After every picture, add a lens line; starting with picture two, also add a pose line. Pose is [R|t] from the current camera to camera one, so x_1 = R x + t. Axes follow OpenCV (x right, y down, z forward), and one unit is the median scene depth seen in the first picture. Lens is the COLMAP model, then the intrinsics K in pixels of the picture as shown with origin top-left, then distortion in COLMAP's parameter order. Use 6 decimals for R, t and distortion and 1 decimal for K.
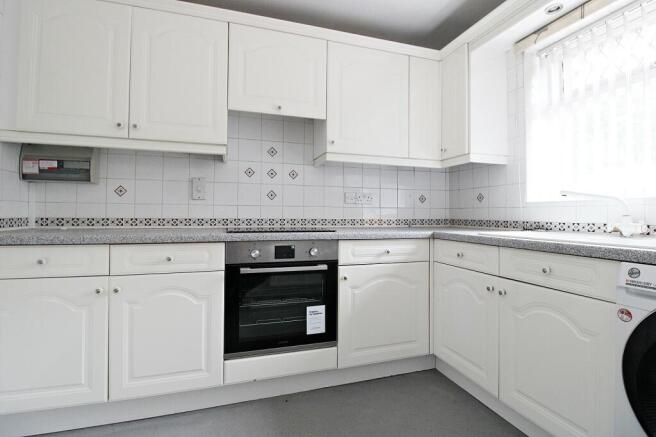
lens RADIAL K [[310.9, 0, 326.3], [0, 310.9, 215.3], [0, 0, 1]] dist [-0.008308, -0.006920]
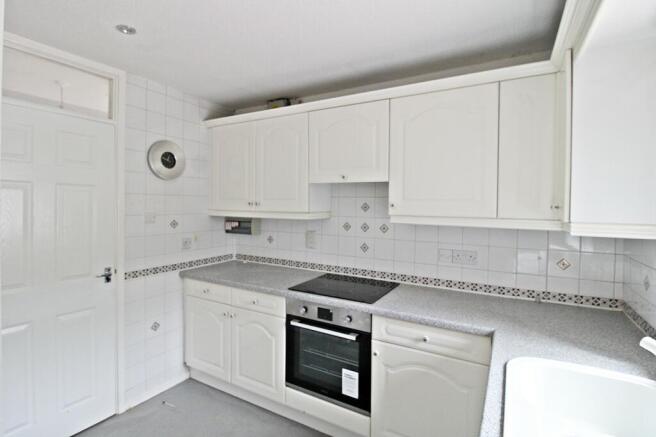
lens RADIAL K [[310.9, 0, 329.1], [0, 310.9, 215.8], [0, 0, 1]] dist [-0.008308, -0.006920]
pose [[0.682377, 0.021502, -0.730684, 0.649962], [-0.003235, 0.999646, 0.026396, -0.252547], [0.730994, -0.015648, 0.682205, 0.225935]]
